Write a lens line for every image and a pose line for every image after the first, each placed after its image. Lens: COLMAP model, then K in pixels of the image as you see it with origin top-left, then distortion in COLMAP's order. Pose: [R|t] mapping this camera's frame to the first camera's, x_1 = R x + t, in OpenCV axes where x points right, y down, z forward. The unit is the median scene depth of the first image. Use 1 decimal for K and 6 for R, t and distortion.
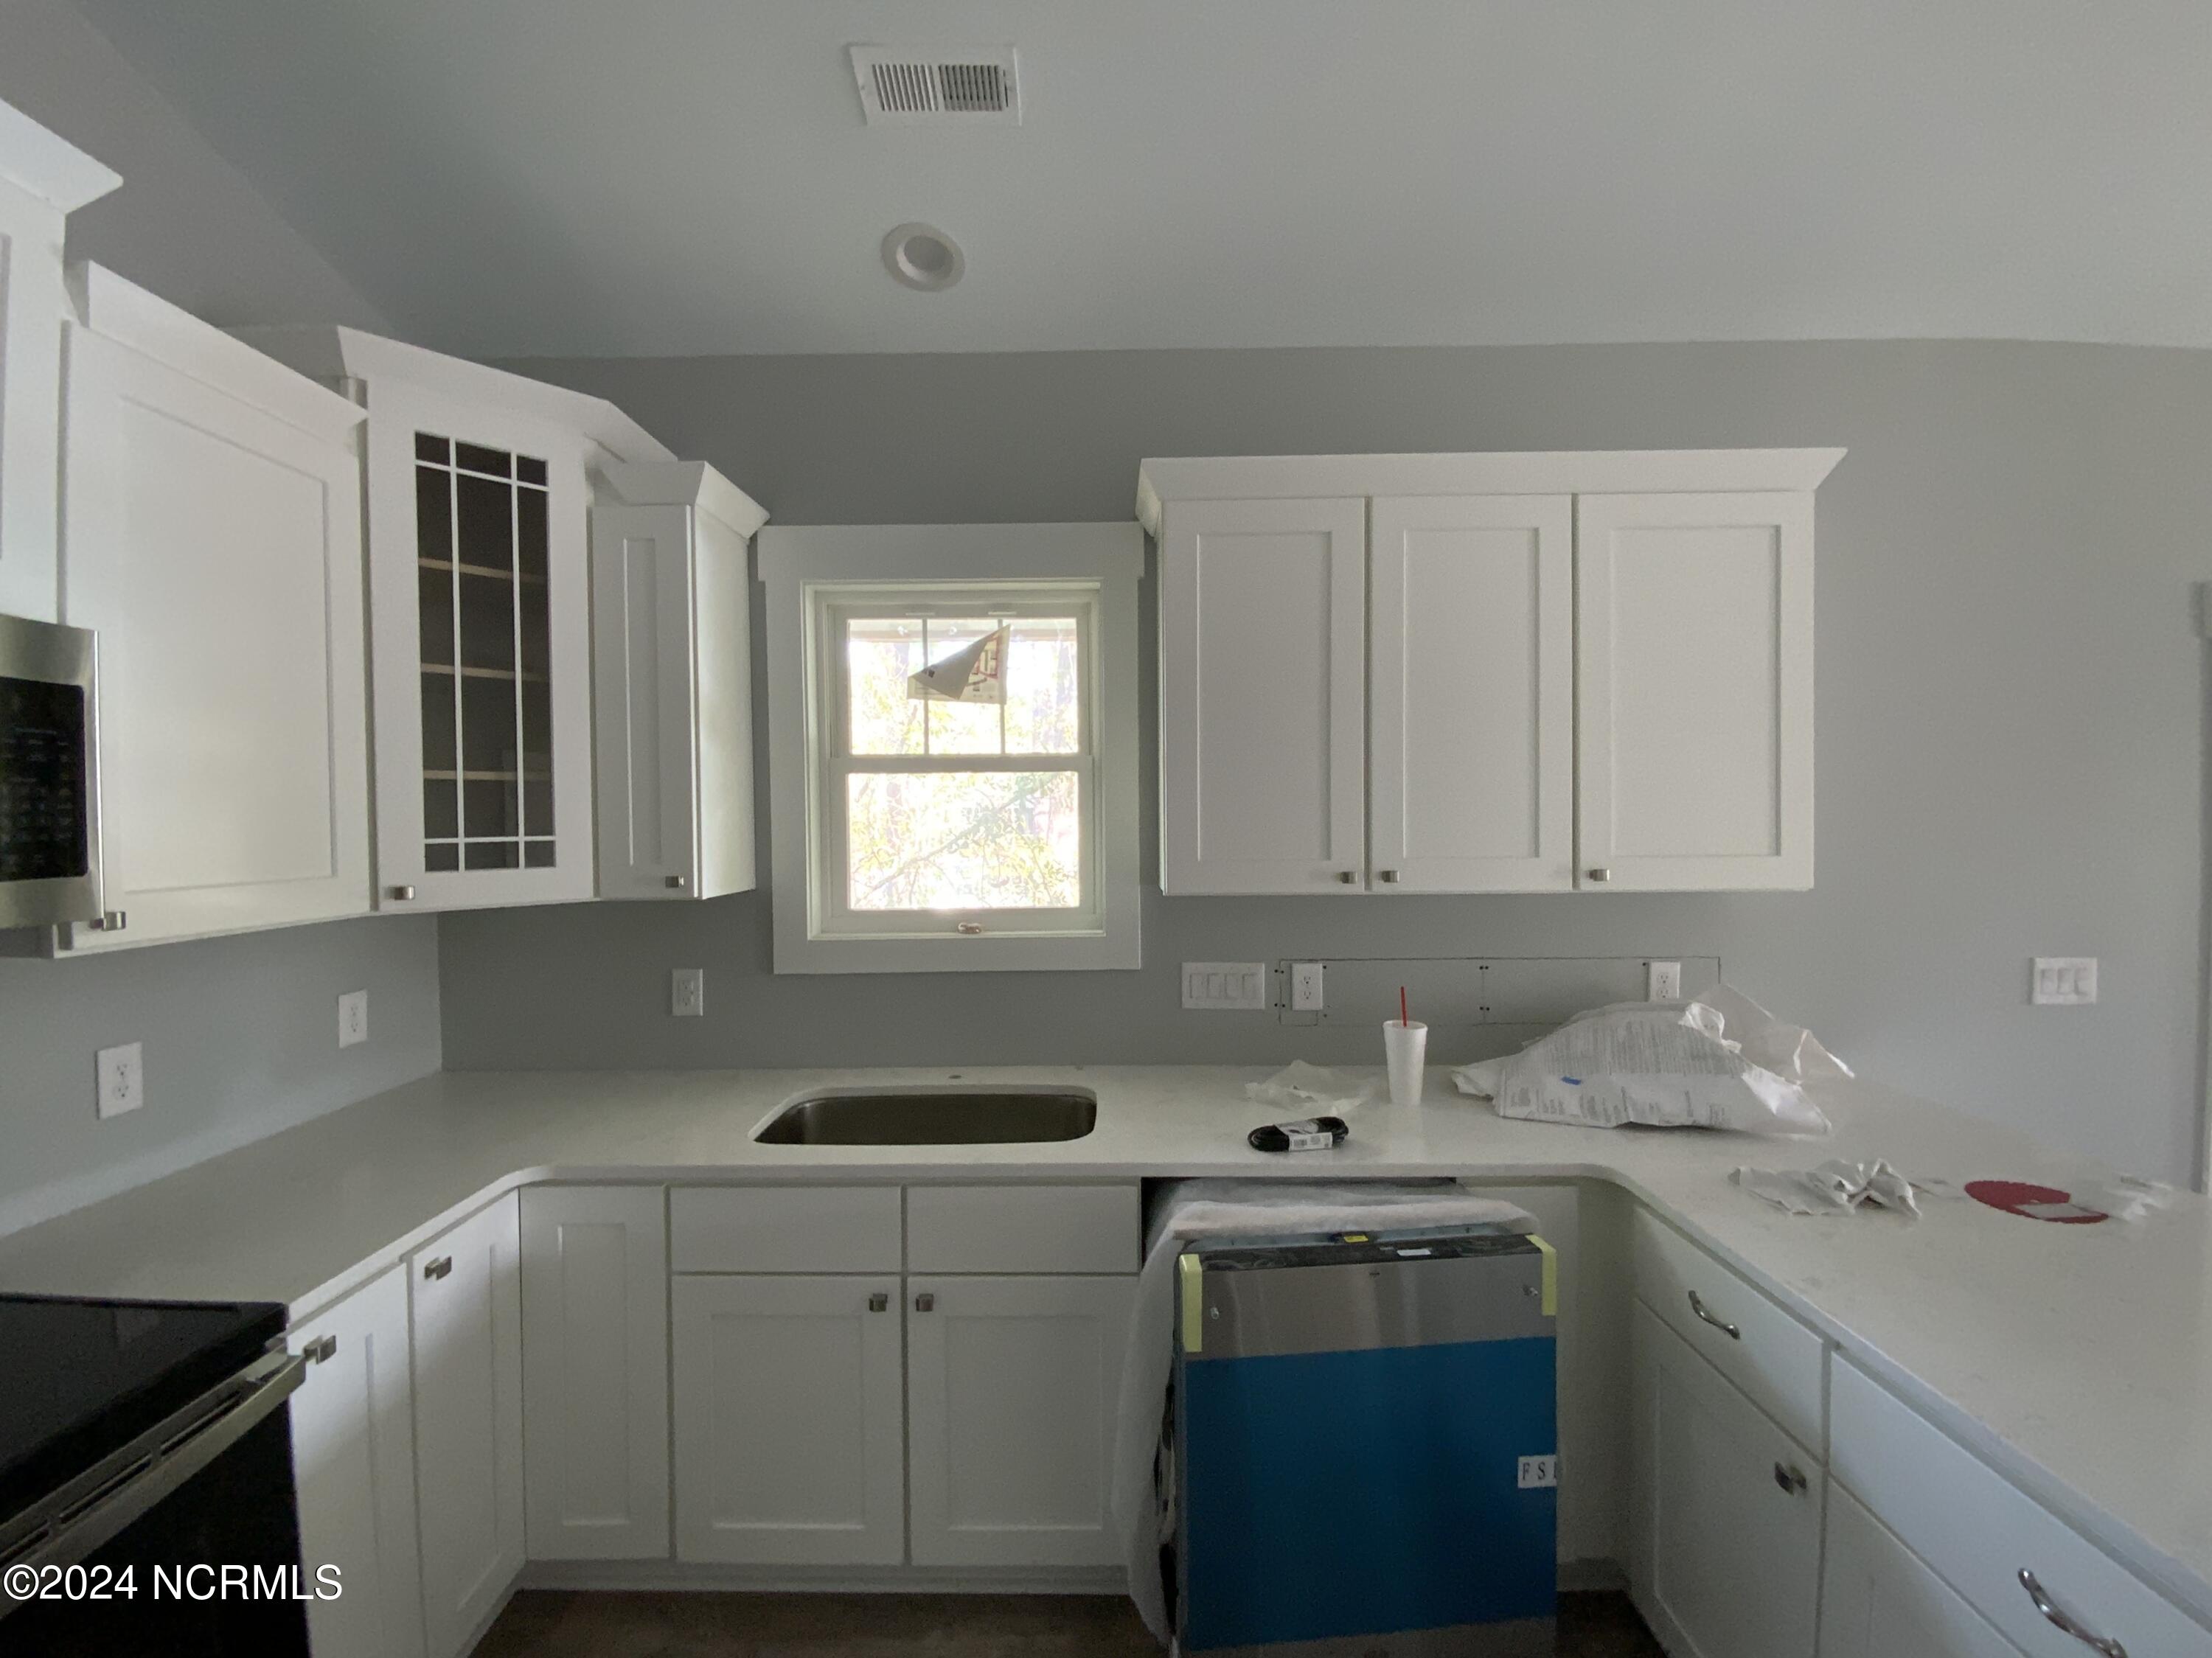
lens RADIAL K [[941.2, 0, 1103.8], [0, 941.2, 826.7], [0, 0, 1]] dist [0.036469, -0.021844]
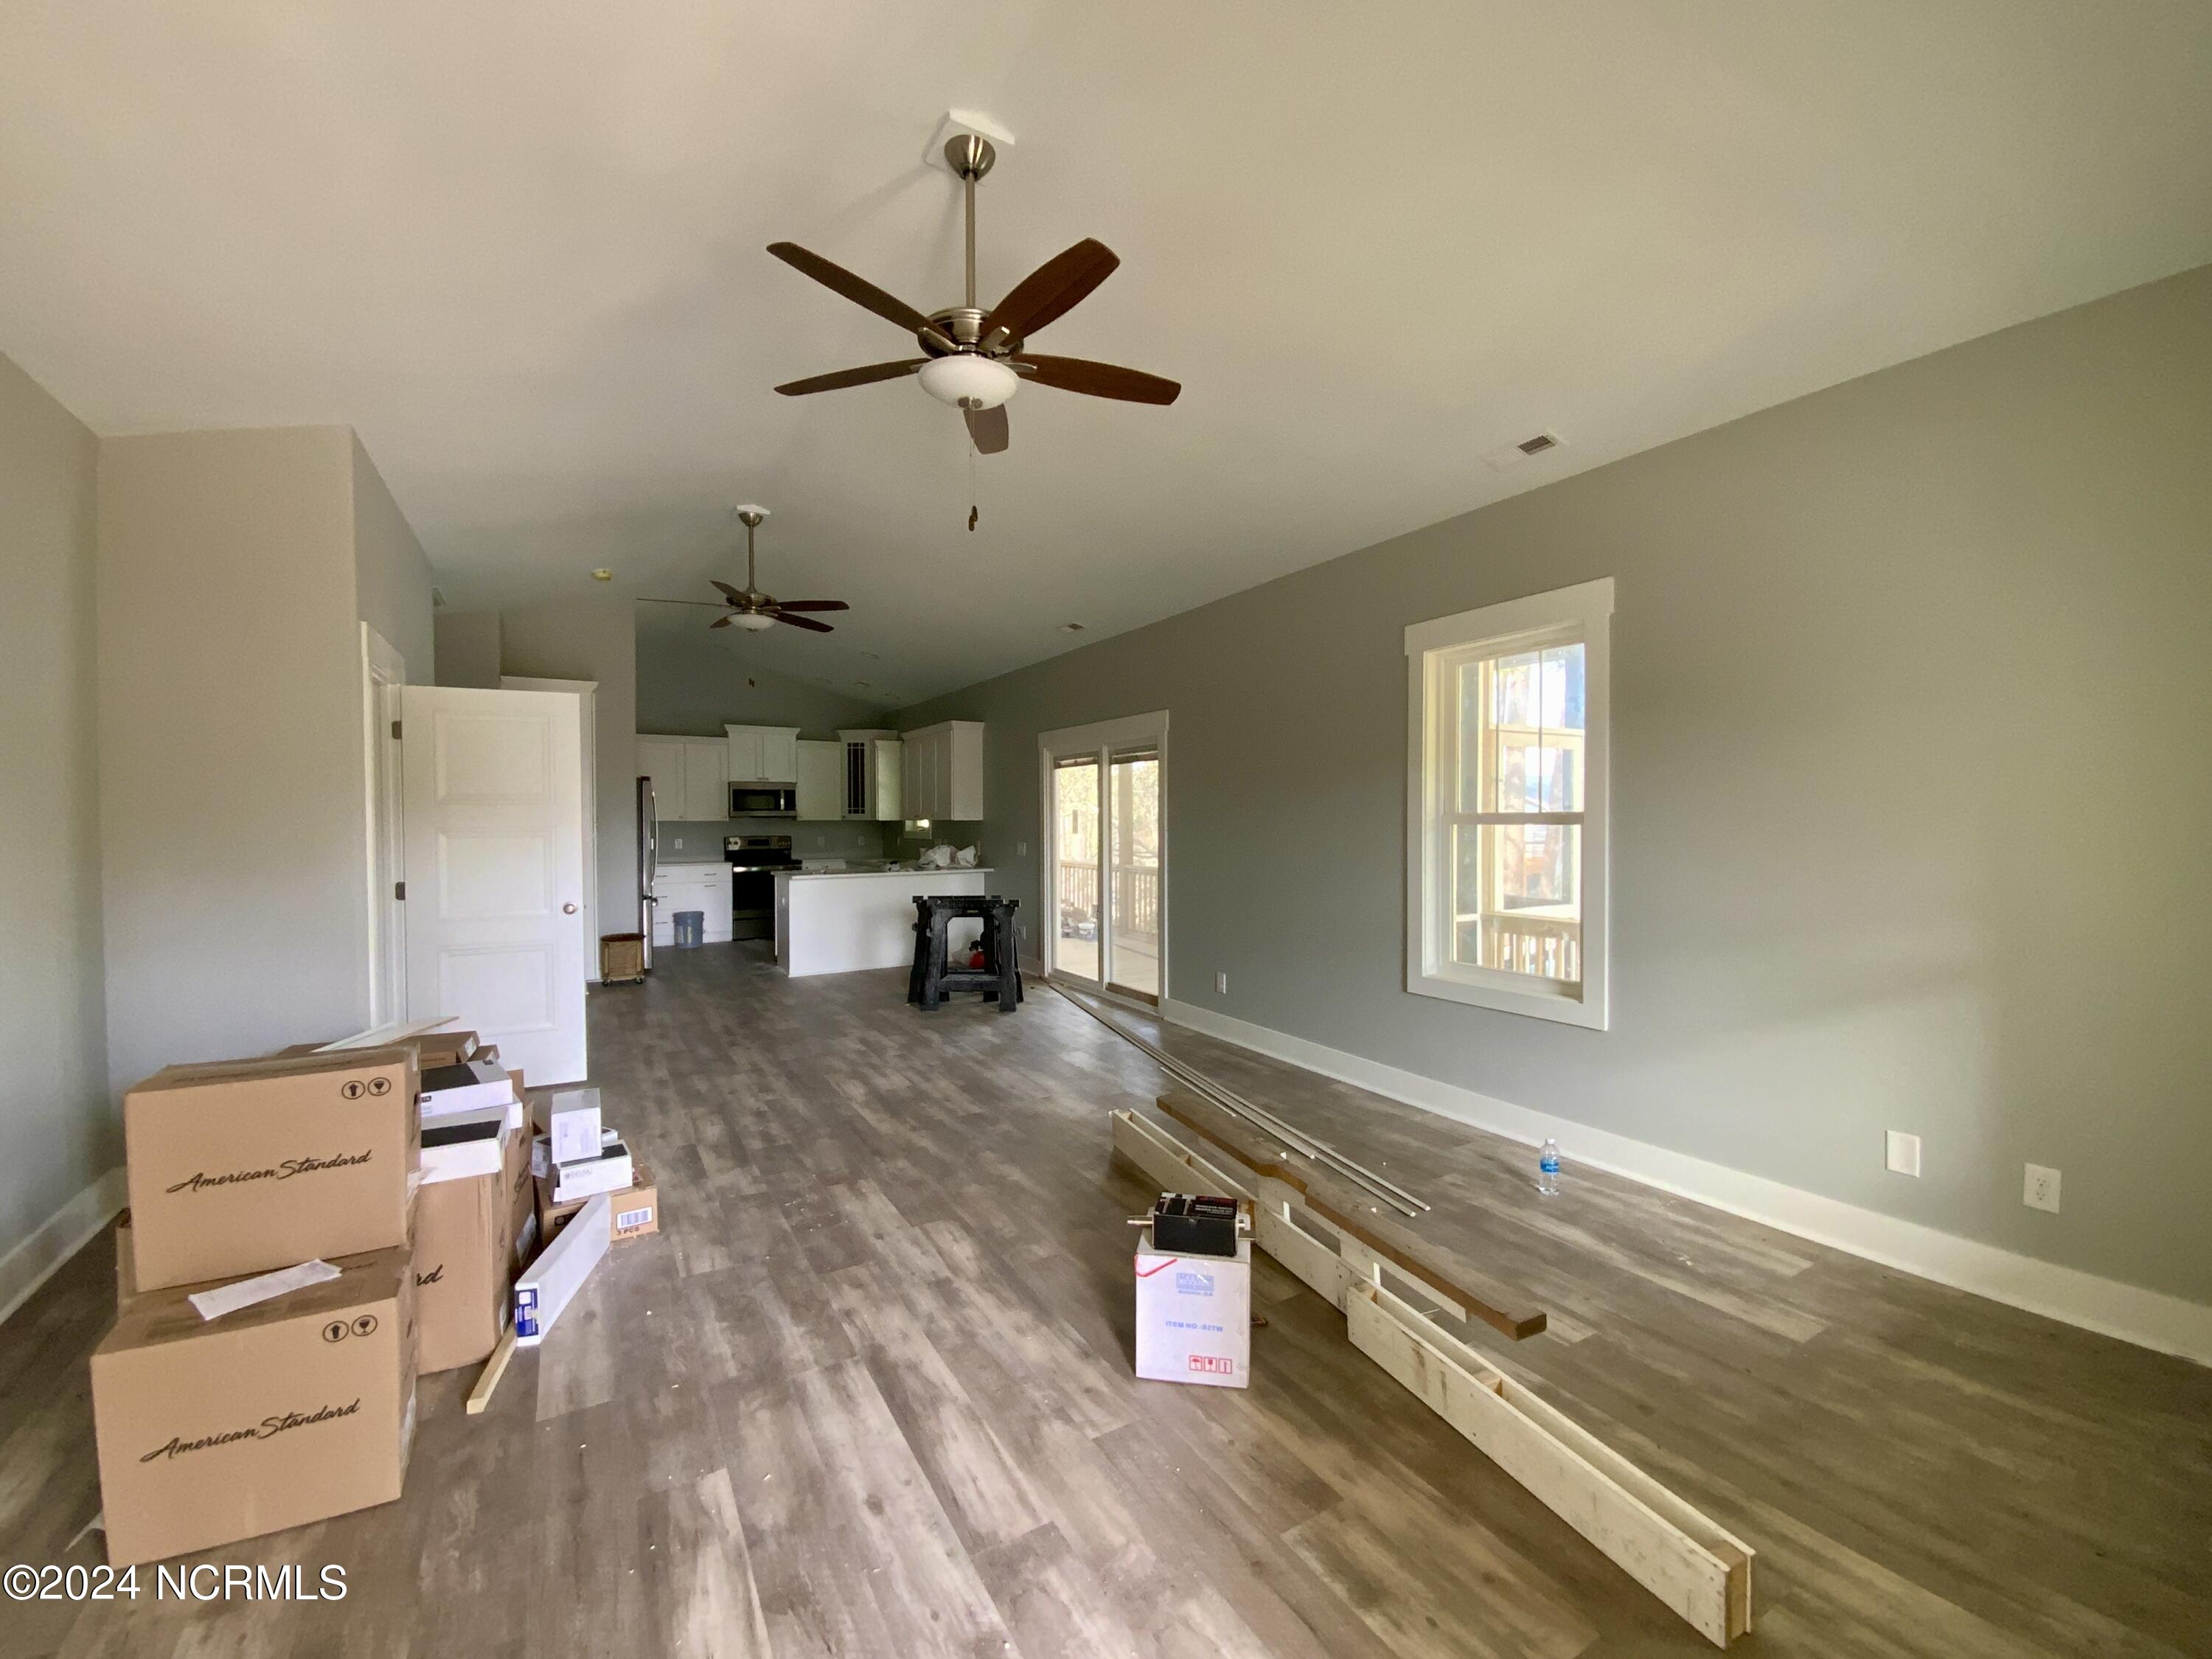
lens RADIAL K [[883.3, 0, 1094.6], [0, 883.3, 837.9], [0, 0, 1]] dist [0.031469, -0.026461]
pose [[0.512936, 0.024783, -0.858069, 4.738252], [-0.017433, 0.999678, 0.018452, 0.065963], [0.858250, 0.005494, 0.513203, -0.535513]]
